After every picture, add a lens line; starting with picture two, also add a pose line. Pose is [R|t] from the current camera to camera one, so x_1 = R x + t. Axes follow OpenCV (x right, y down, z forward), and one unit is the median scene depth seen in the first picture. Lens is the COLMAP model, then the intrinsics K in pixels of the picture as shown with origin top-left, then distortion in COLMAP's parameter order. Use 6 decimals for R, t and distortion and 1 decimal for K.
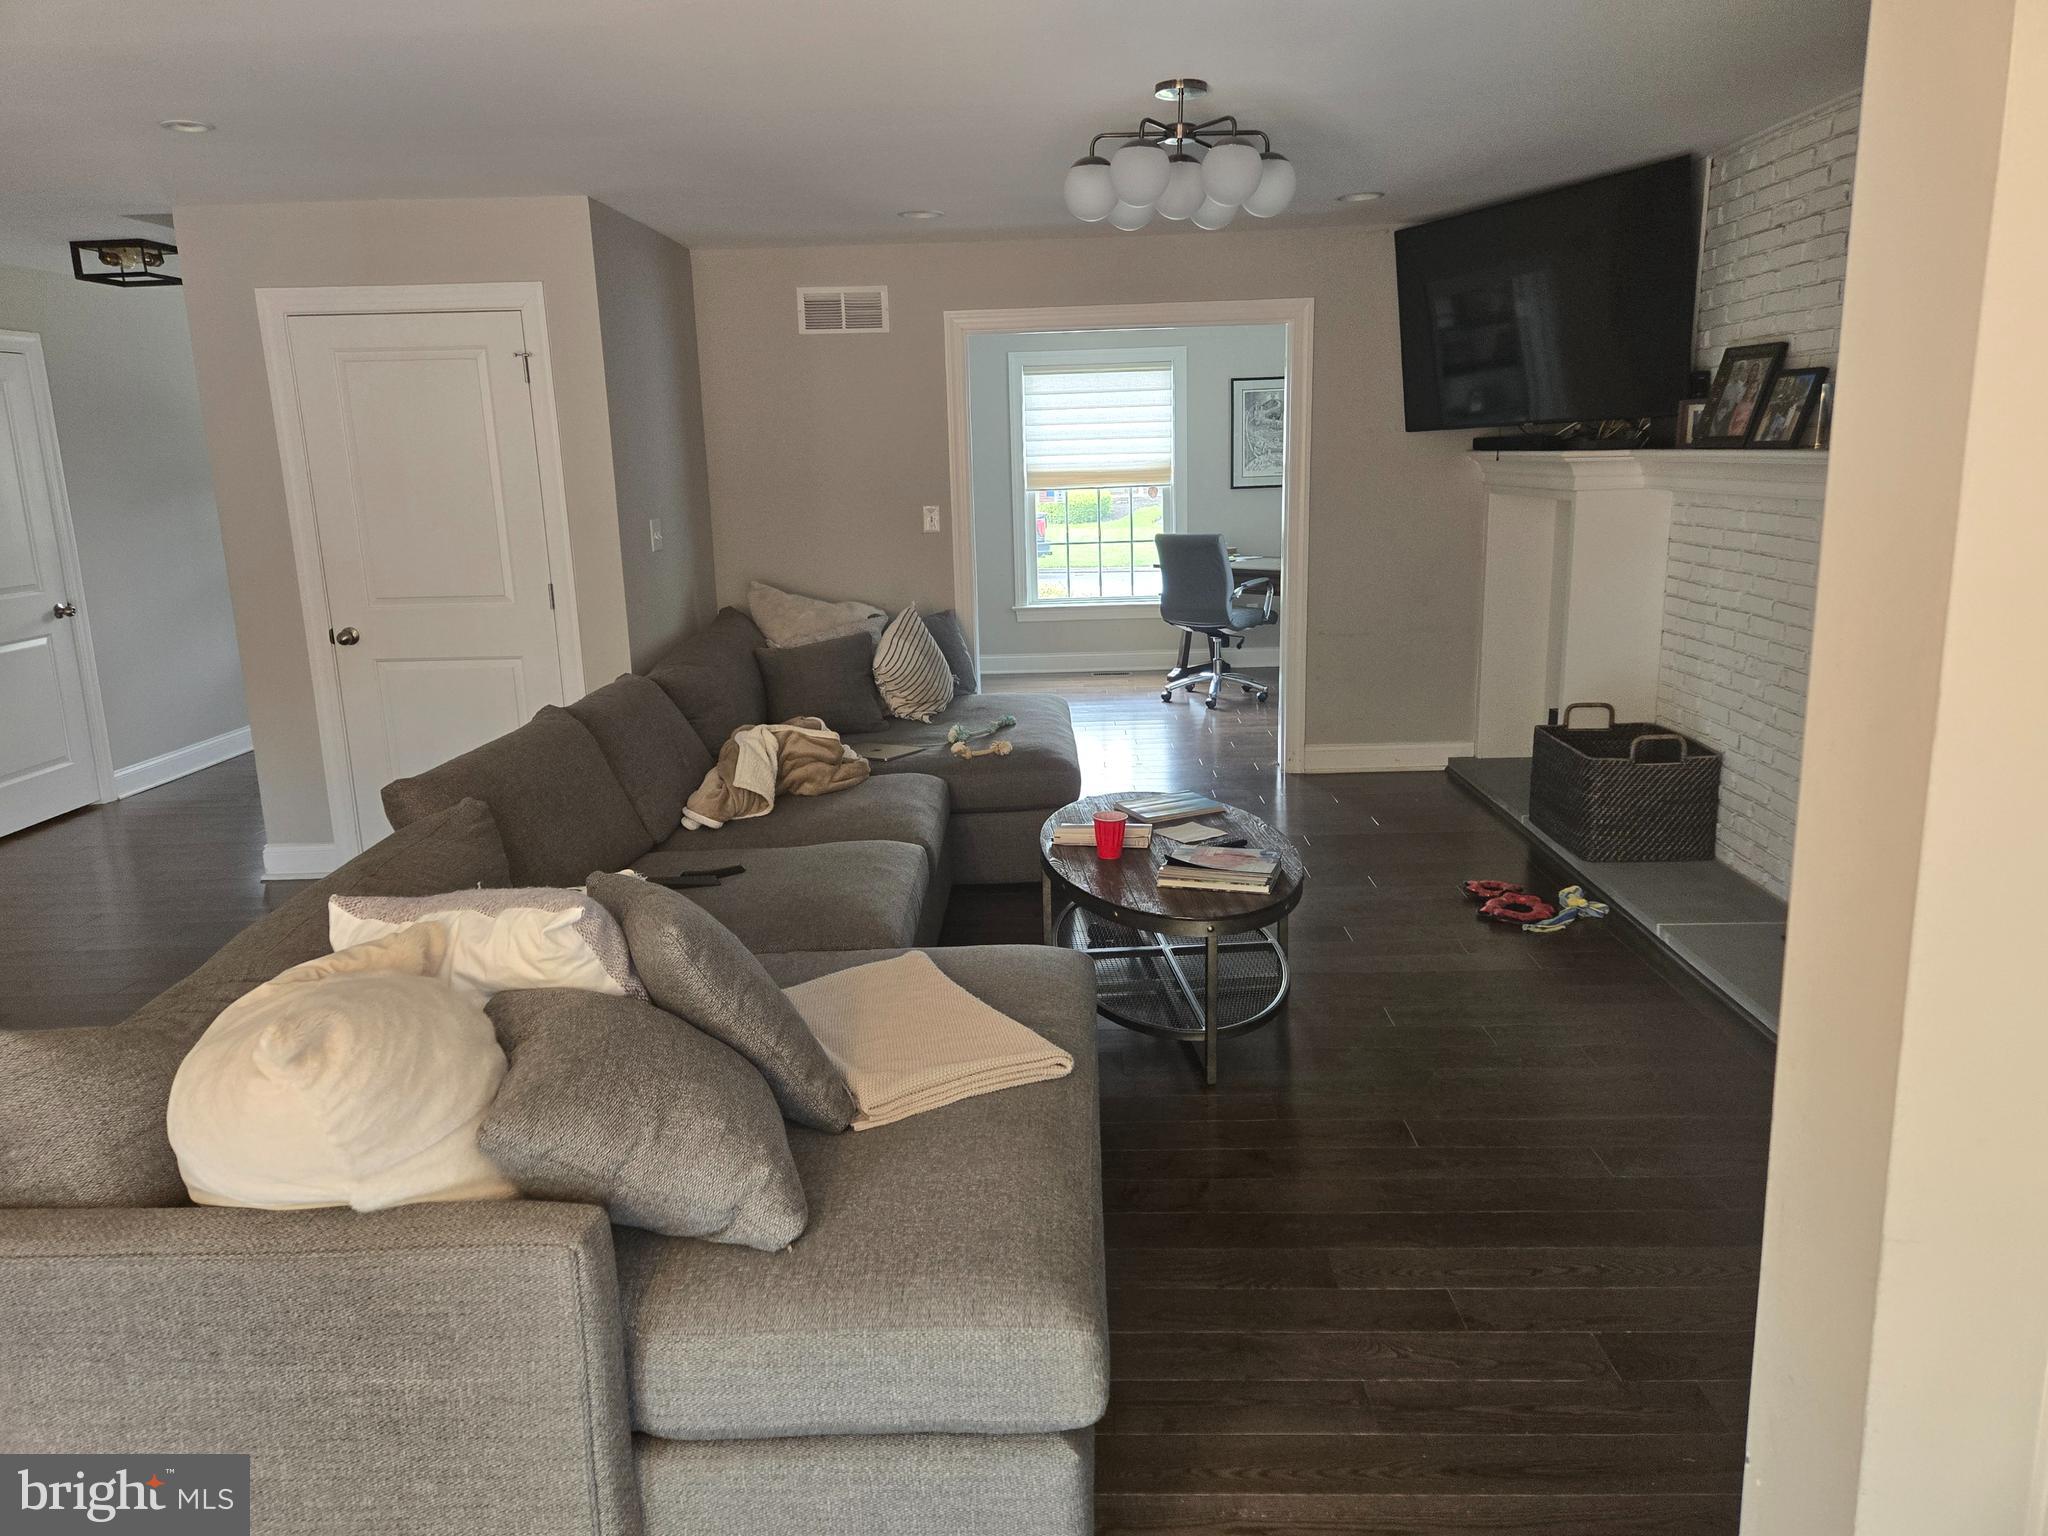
lens RADIAL K [[1352.4, 0, 1019.8], [0, 1352.4, 734.9], [0, 0, 1]] dist [0.077554, -0.061956]
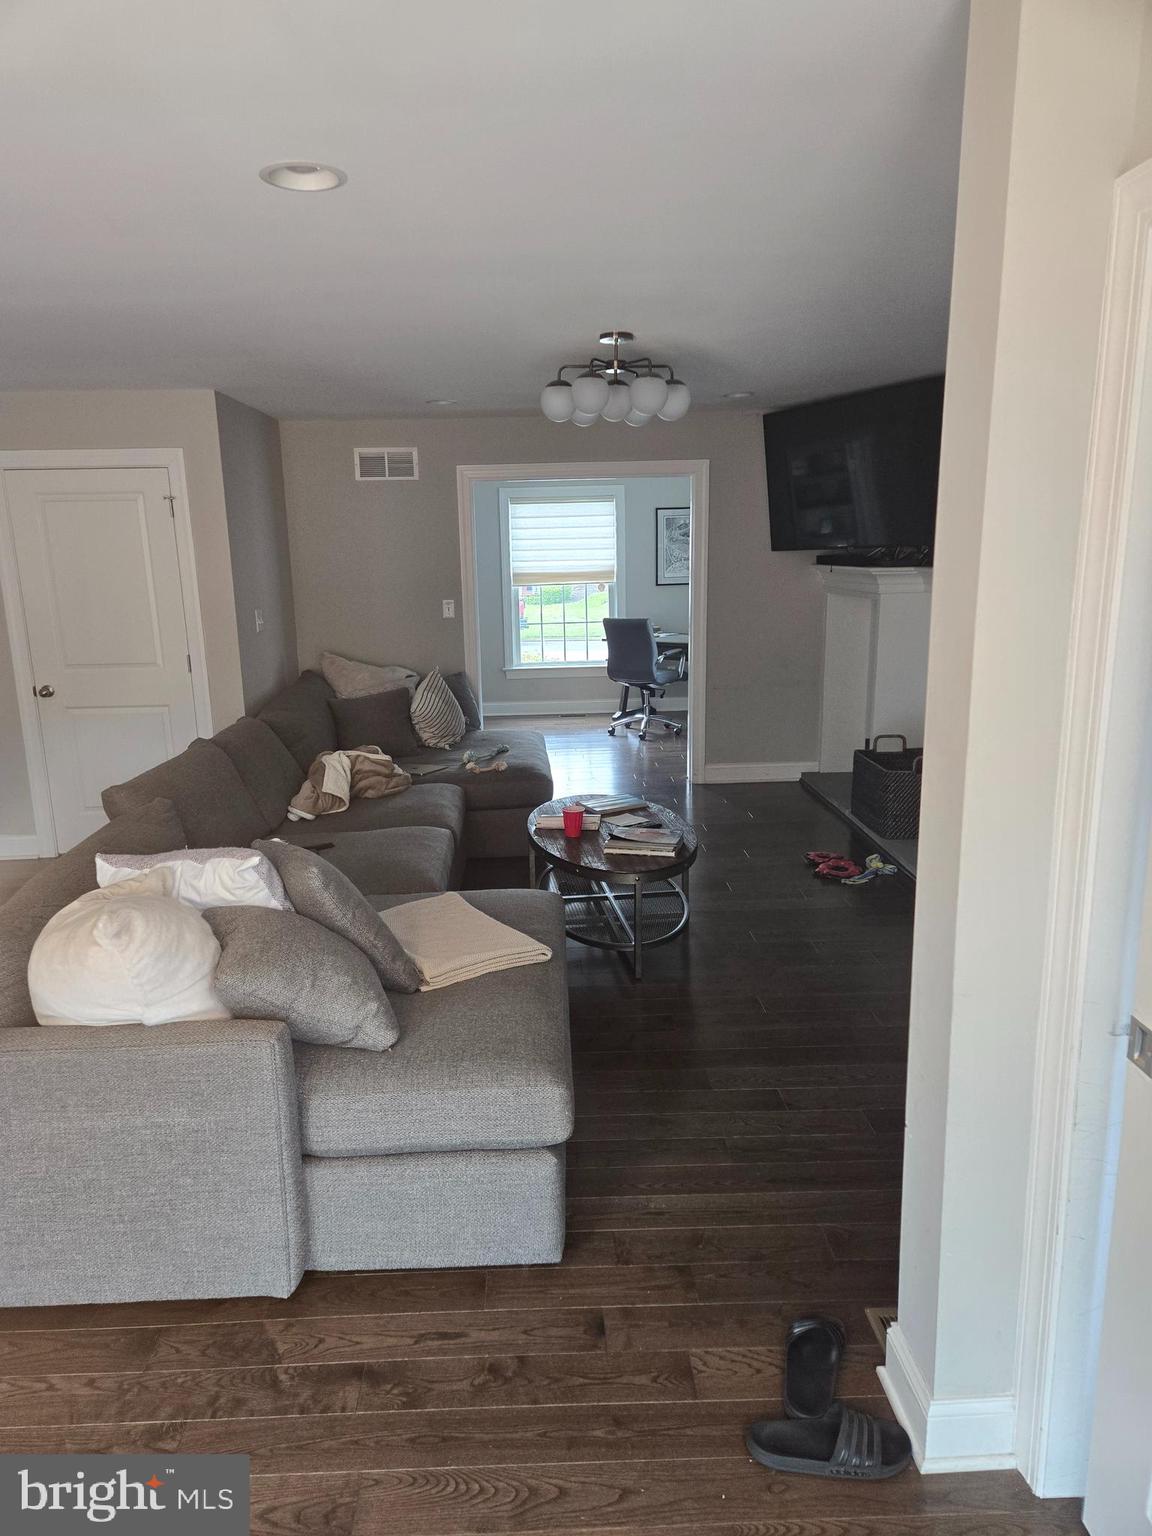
lens RADIAL K [[1014.3, 0, 562.5], [0, 1014.3, 774.5], [0, 0, 1]] dist [0.077554, -0.061956]
pose [[0.998363, -0.005702, 0.056917, -0.009499], [0.004952, 0.999899, 0.013298, 0.004995], [-0.056987, -0.012995, 0.998290, -0.131667]]
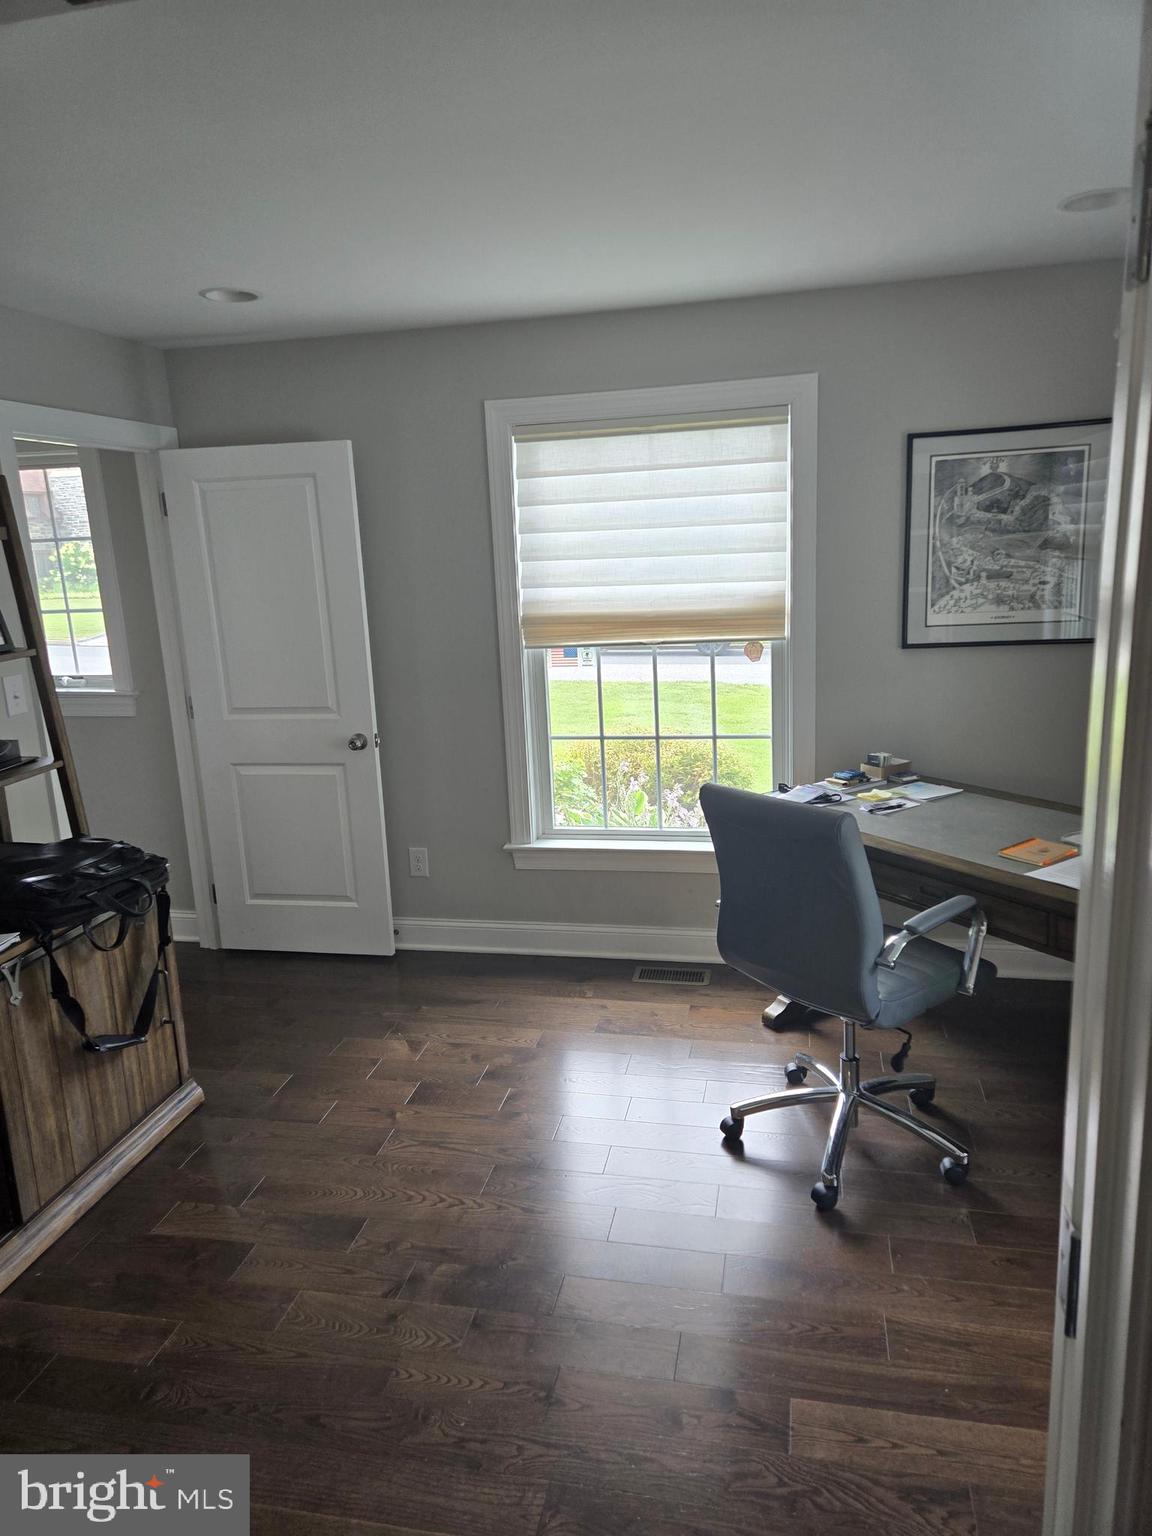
lens RADIAL K [[1014.3, 0, 568.2], [0, 1014.3, 761.9], [0, 0, 1]] dist [0.077554, -0.061956]
pose [[0.981698, 0.030565, -0.187977, 0.220640], [-0.037119, 0.998816, -0.031443, -0.252938], [0.186794, 0.037845, 0.981670, 1.248126]]
